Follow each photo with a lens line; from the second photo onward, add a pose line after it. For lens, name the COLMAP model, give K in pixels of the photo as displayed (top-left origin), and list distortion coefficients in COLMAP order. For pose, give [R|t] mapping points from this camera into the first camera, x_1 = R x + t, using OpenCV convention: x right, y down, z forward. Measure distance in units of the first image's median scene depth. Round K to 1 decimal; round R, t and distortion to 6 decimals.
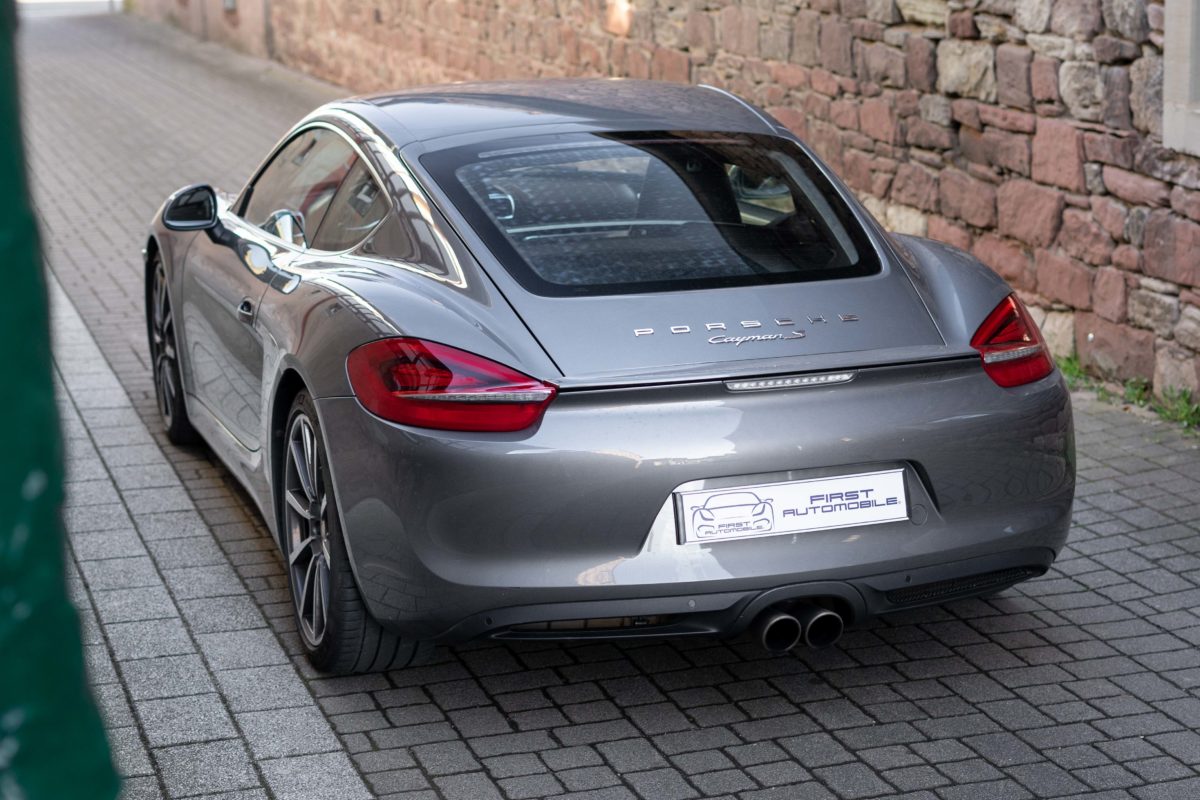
lens RADIAL K [[2213.1, 0, 600.0], [0, 2213.1, 400.0], [0, 0, 1]] dist [-0.006621, 0.057598]
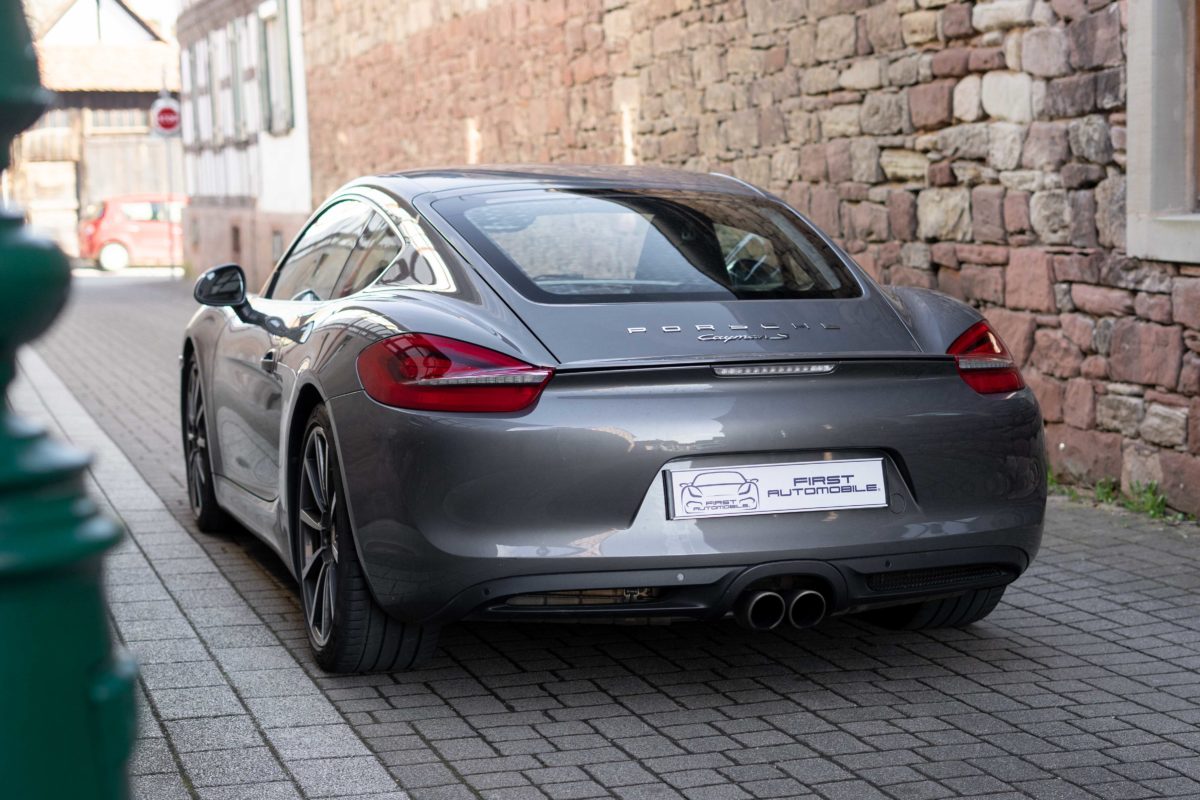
lens RADIAL K [[2027.1, 0, 595.3], [0, 2027.1, 479.9], [0, 0, 1]] dist [-0.006273, 0.053147]
pose [[0.999919, 0.008172, -0.009797, 0.006639], [-0.009000, 0.996101, -0.087762, 0.084659], [0.009041, 0.087843, 0.996093, 0.026160]]
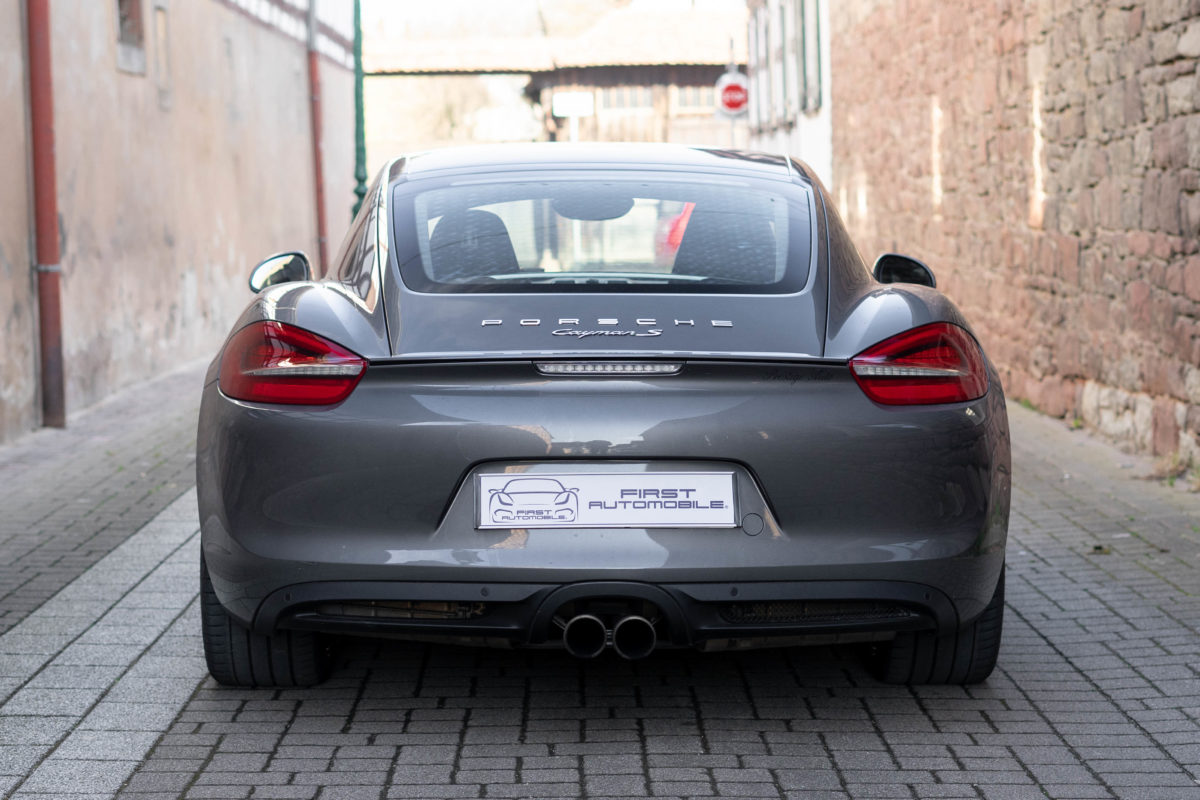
lens RADIAL K [[2475.9, 0, 600.0], [0, 2475.9, 400.0], [0, 0, 1]] dist [-0.001294, -0.019902]
pose [[0.955437, 0.037945, -0.292748, 0.257422], [-0.078784, 0.988510, -0.128997, 0.093150], [0.284489, 0.146312, 0.947448, -0.005239]]
